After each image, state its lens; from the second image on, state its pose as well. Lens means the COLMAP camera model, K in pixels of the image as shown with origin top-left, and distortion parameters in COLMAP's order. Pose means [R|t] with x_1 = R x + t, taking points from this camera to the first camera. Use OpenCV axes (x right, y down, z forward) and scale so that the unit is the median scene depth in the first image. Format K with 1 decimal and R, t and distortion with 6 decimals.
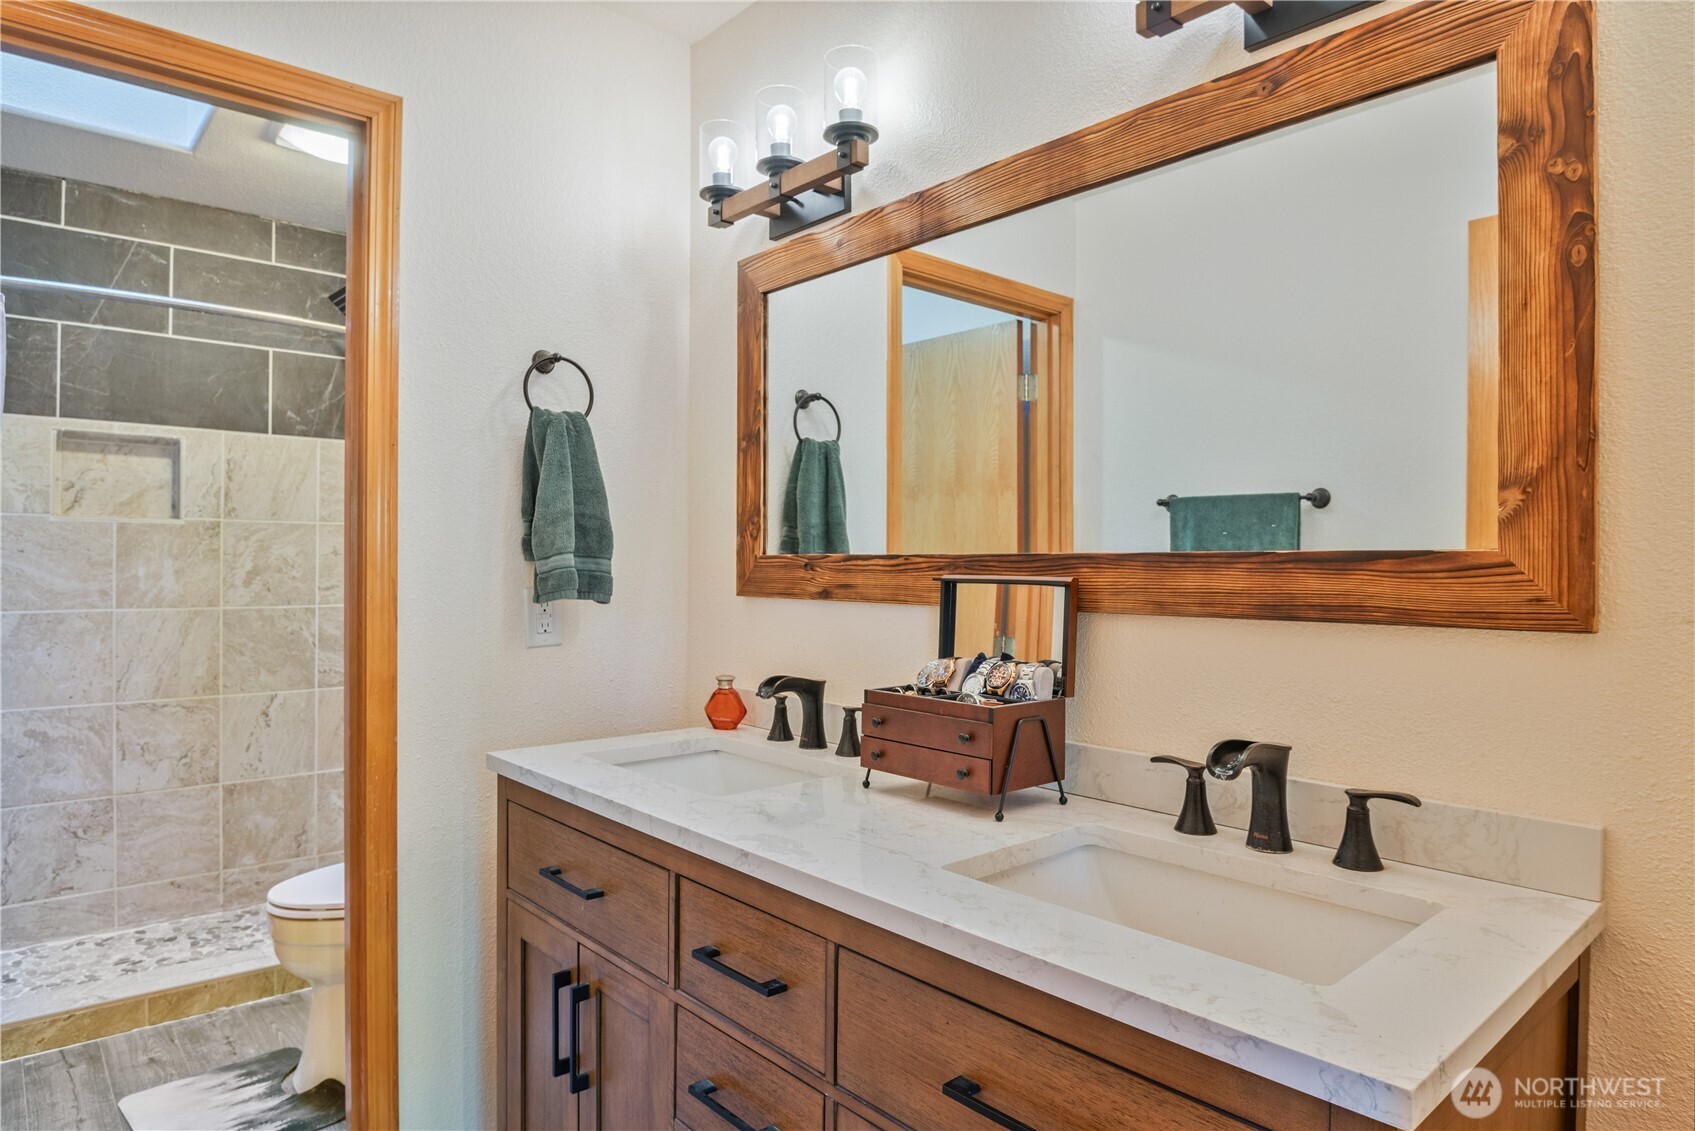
lens RADIAL K [[1004.1, 0, 852.8], [0, 1004.1, 565.4], [0, 0, 1]] dist [-0.019051, -0.007700]
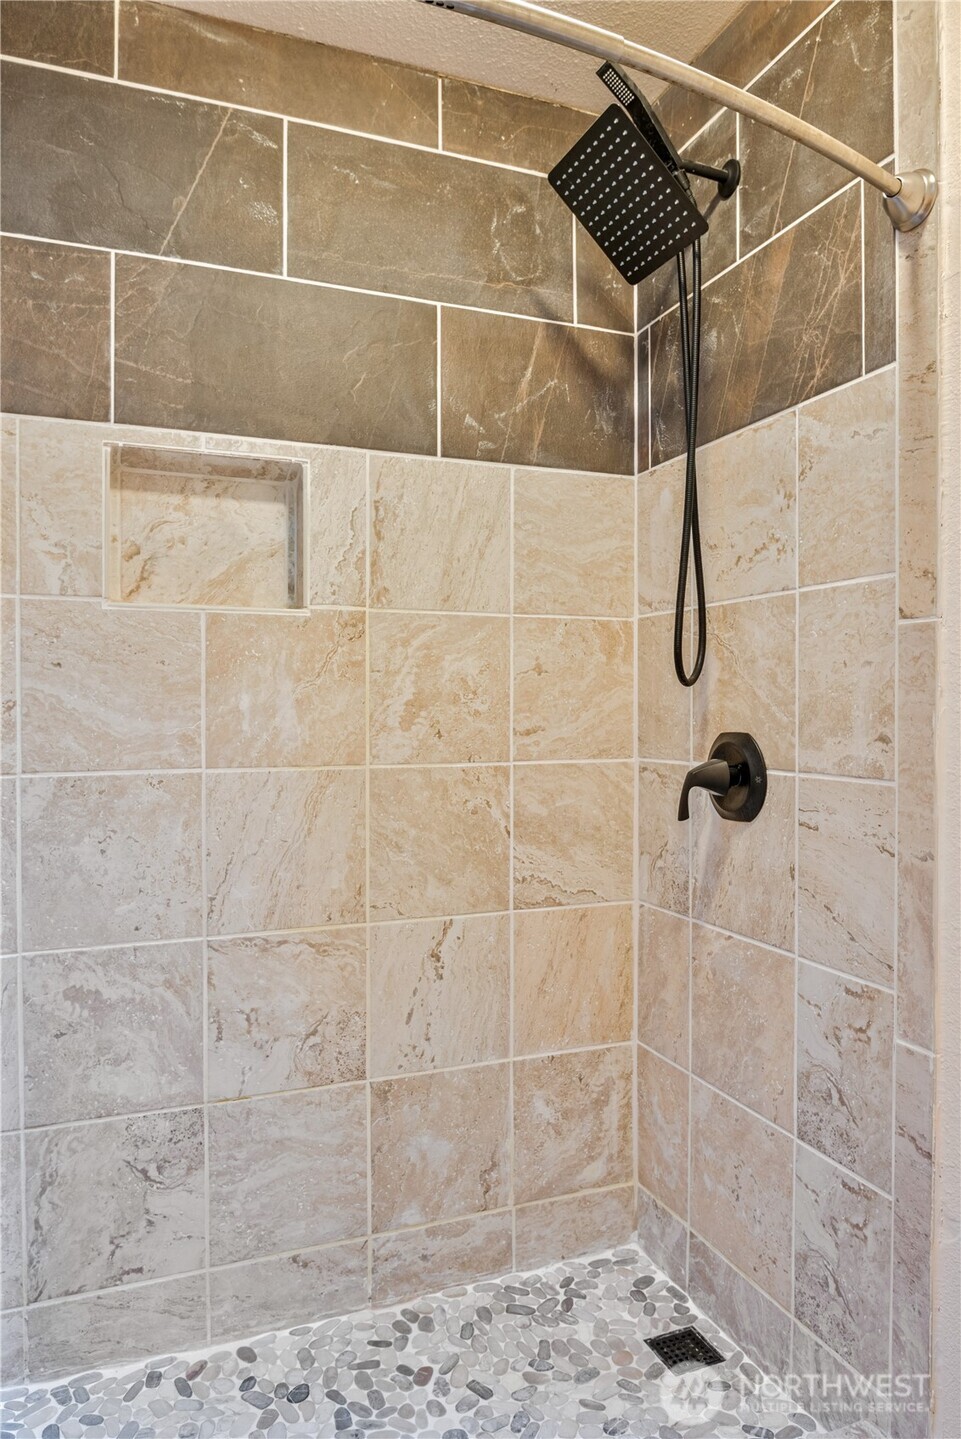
lens RADIAL K [[953.4, 0, 480.5], [0, 953.4, 718.3], [0, 0, 1]] dist [-0.009152, -0.011545]
pose [[0.940680, -0.003971, -0.339273, -0.406873], [0.006599, 0.999957, 0.006590, 0.012641], [0.339232, -0.008438, 0.940665, 0.536075]]
